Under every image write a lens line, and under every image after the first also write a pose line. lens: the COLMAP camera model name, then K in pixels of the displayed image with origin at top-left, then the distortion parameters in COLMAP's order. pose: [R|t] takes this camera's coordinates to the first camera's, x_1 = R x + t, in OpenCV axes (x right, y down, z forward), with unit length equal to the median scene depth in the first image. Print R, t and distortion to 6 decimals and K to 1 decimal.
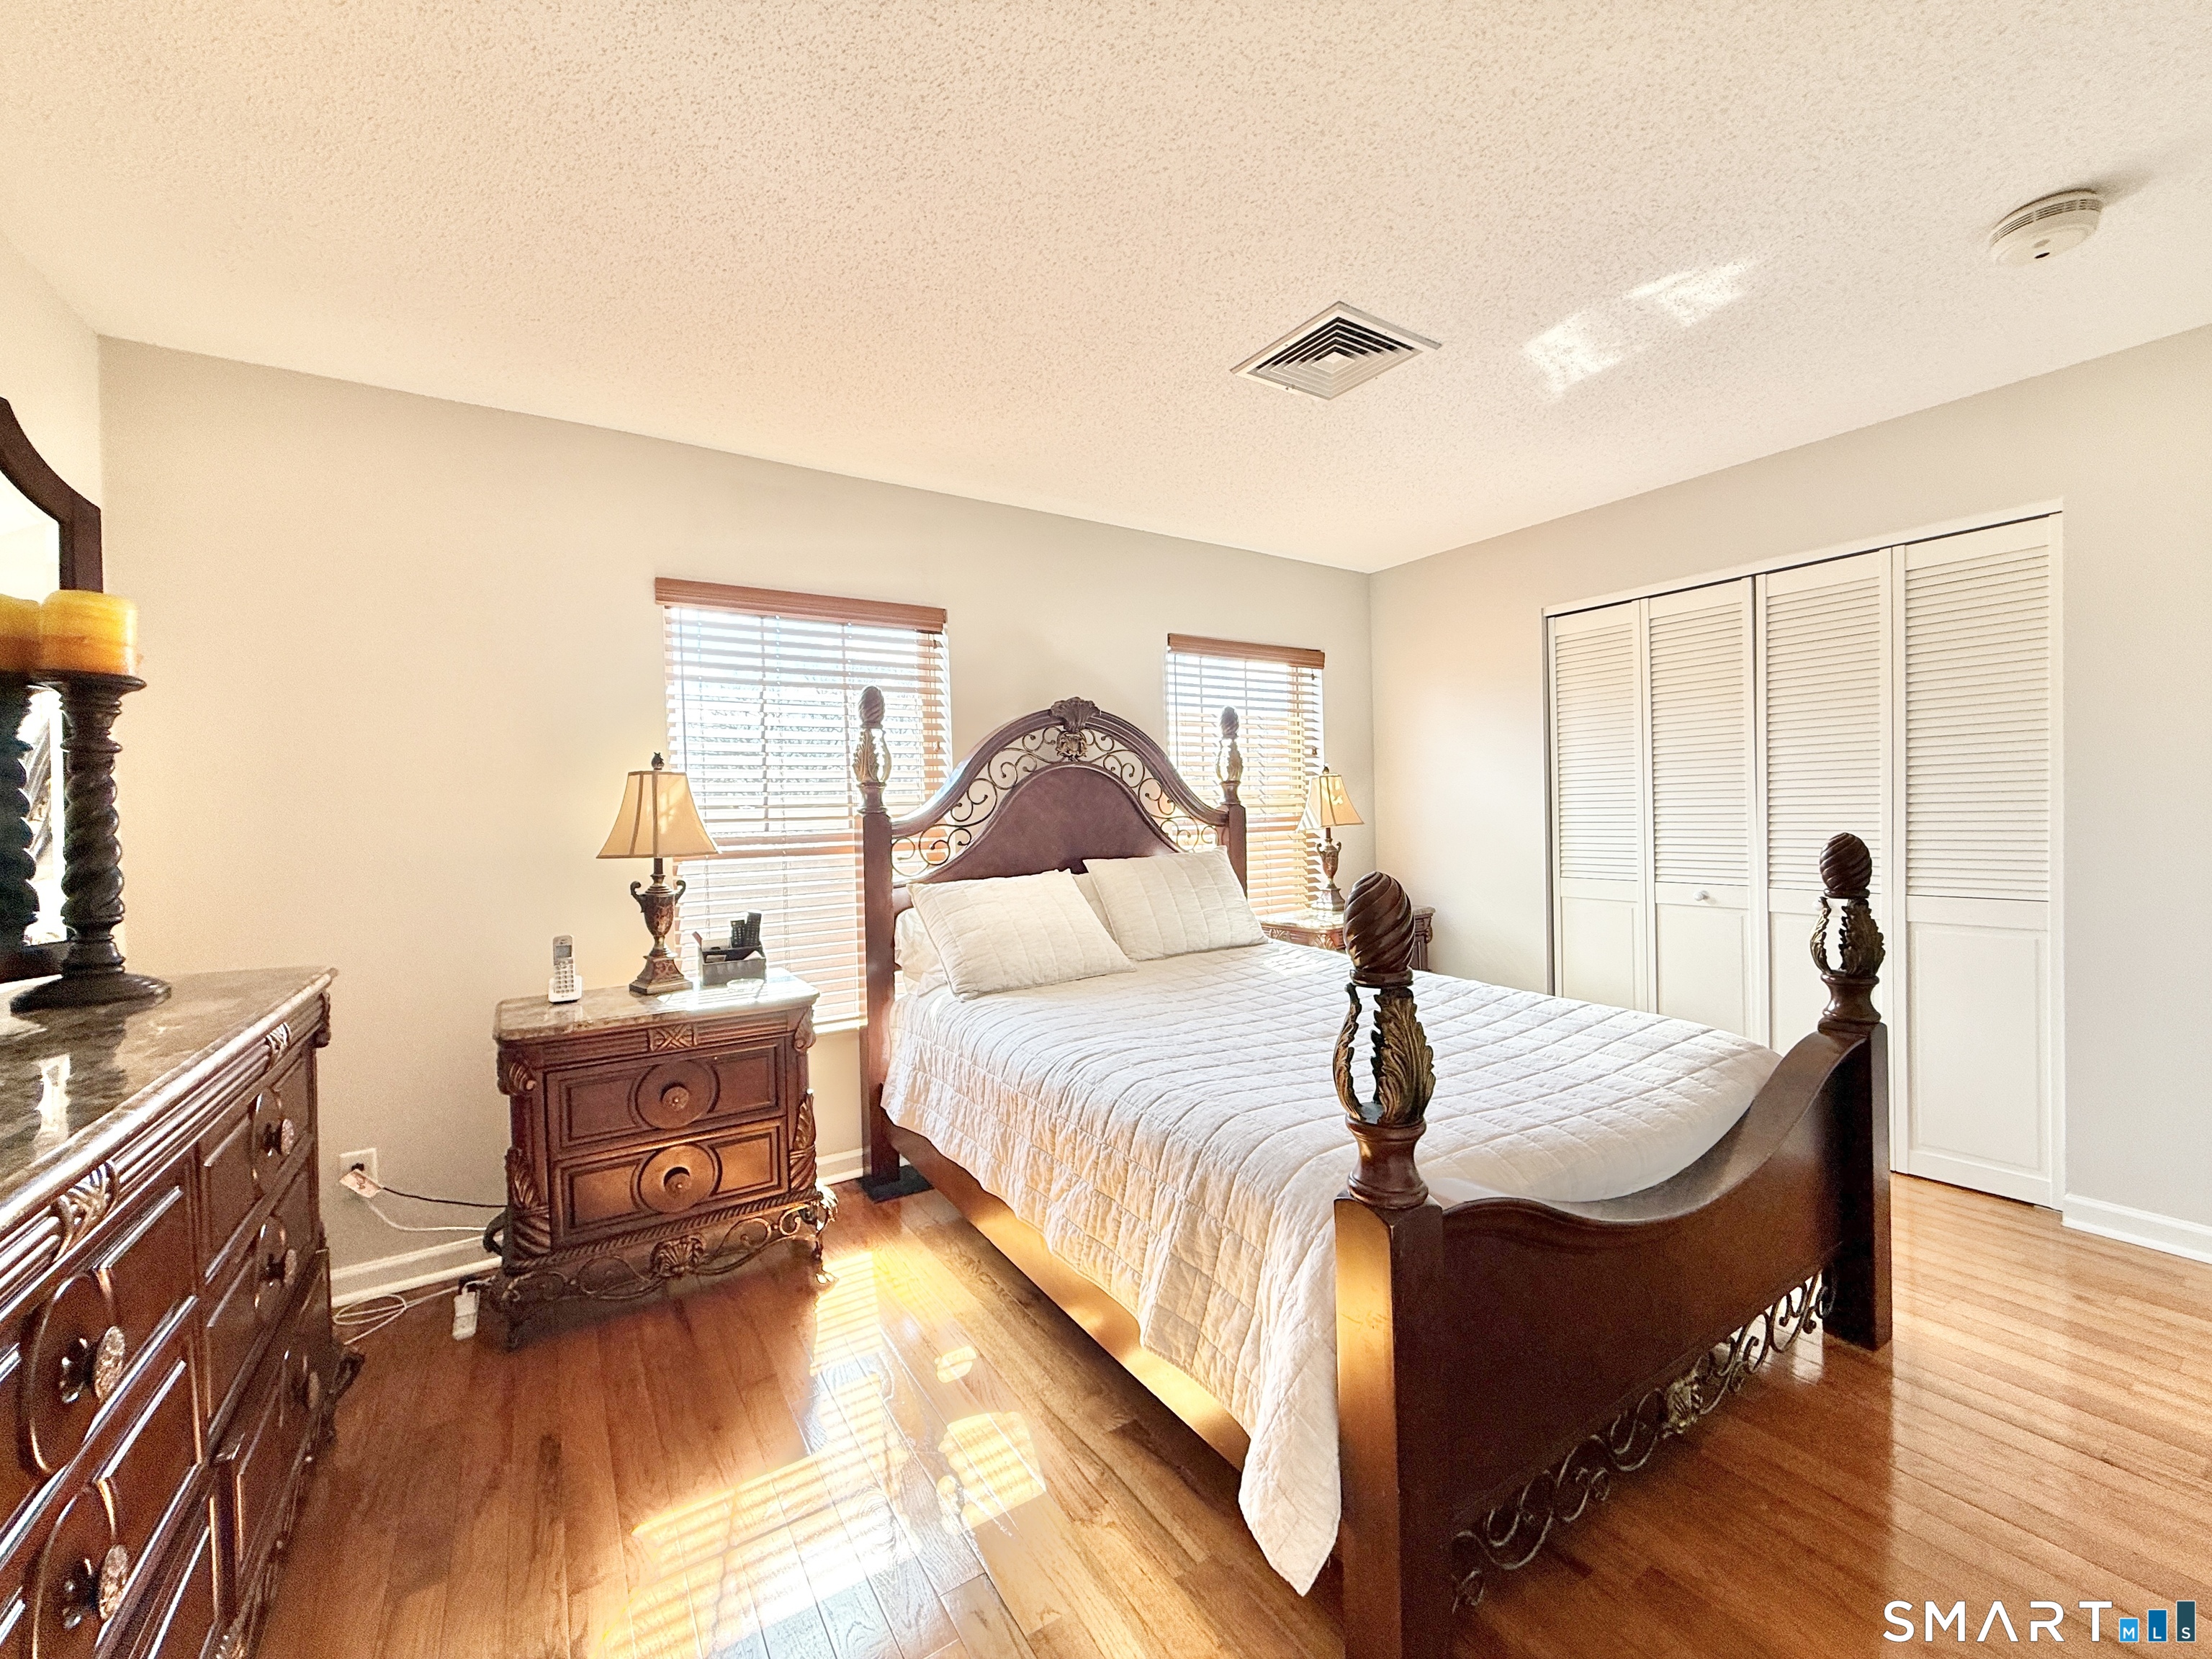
lens RADIAL K [[989.8, 0, 1038.8], [0, 989.8, 837.1], [0, 0, 1]] dist [0.000315, 0.000145]
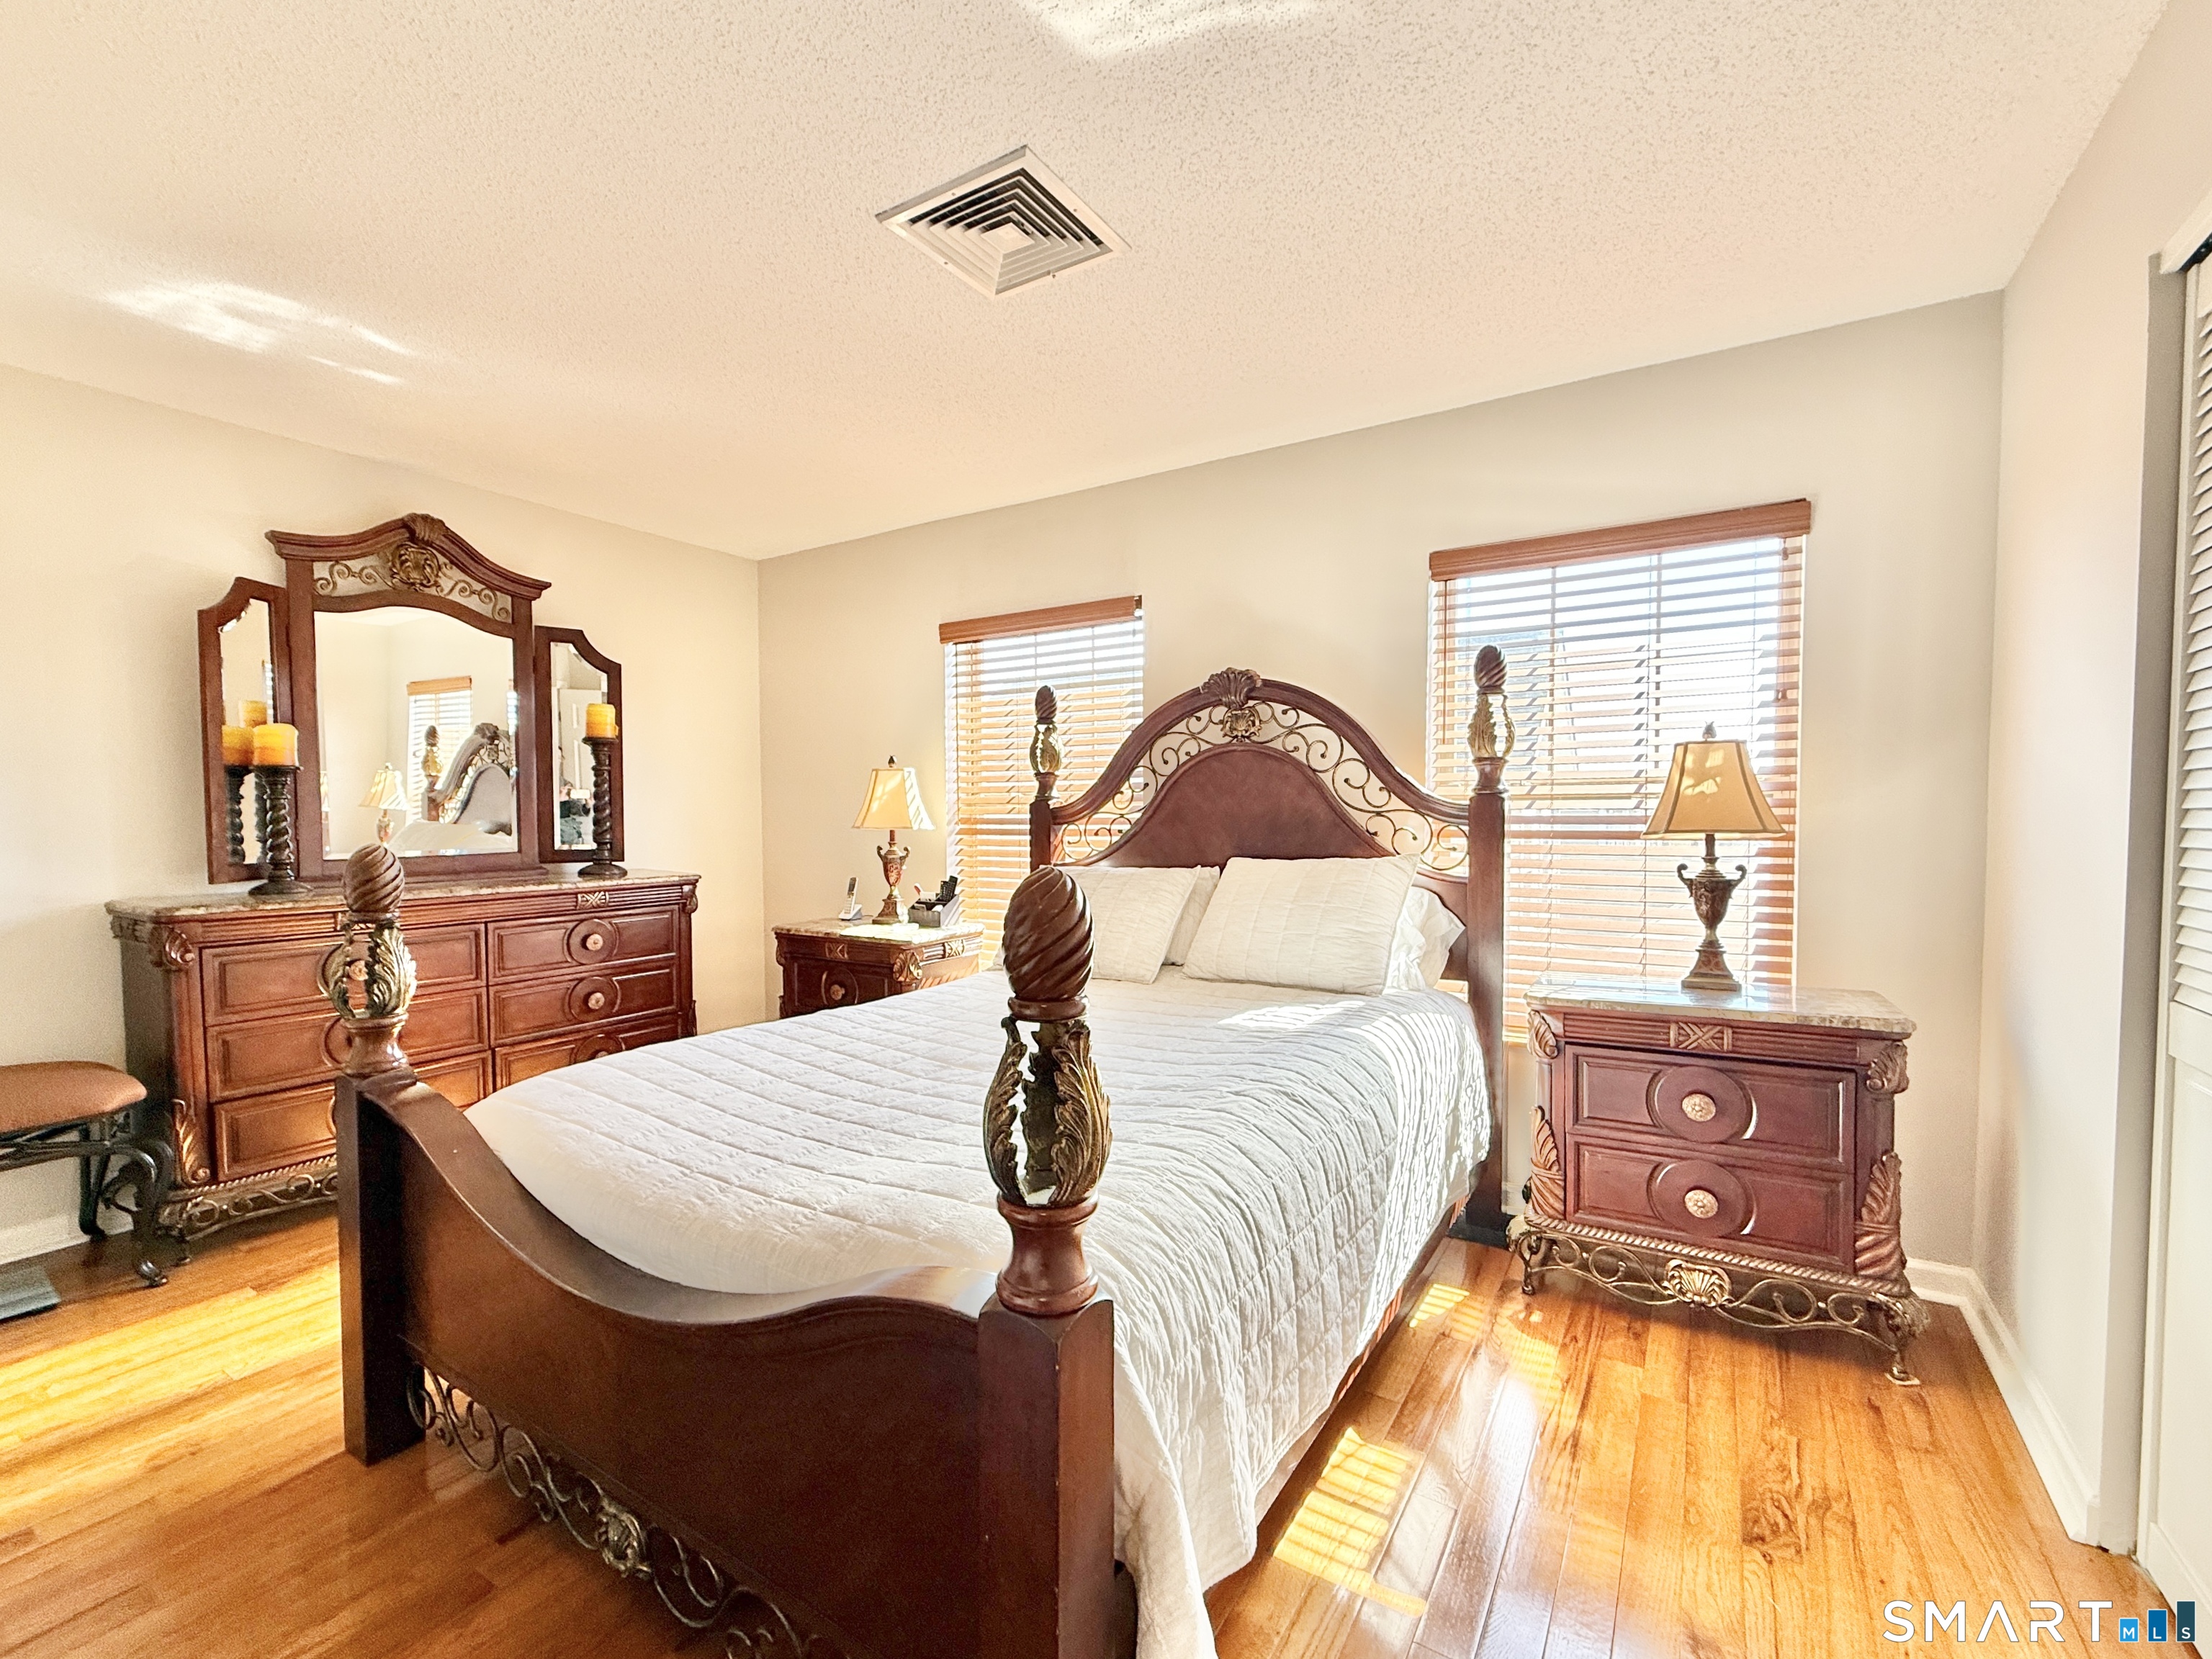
lens RADIAL K [[989.8, 0, 1038.8], [0, 989.8, 837.1], [0, 0, 1]] dist [0.000315, 0.000145]
pose [[0.357460, 0.053281, -0.932407, 0.763977], [-0.021705, 0.998576, 0.048740, -0.032029], [0.933676, 0.002815, 0.358107, 0.519923]]
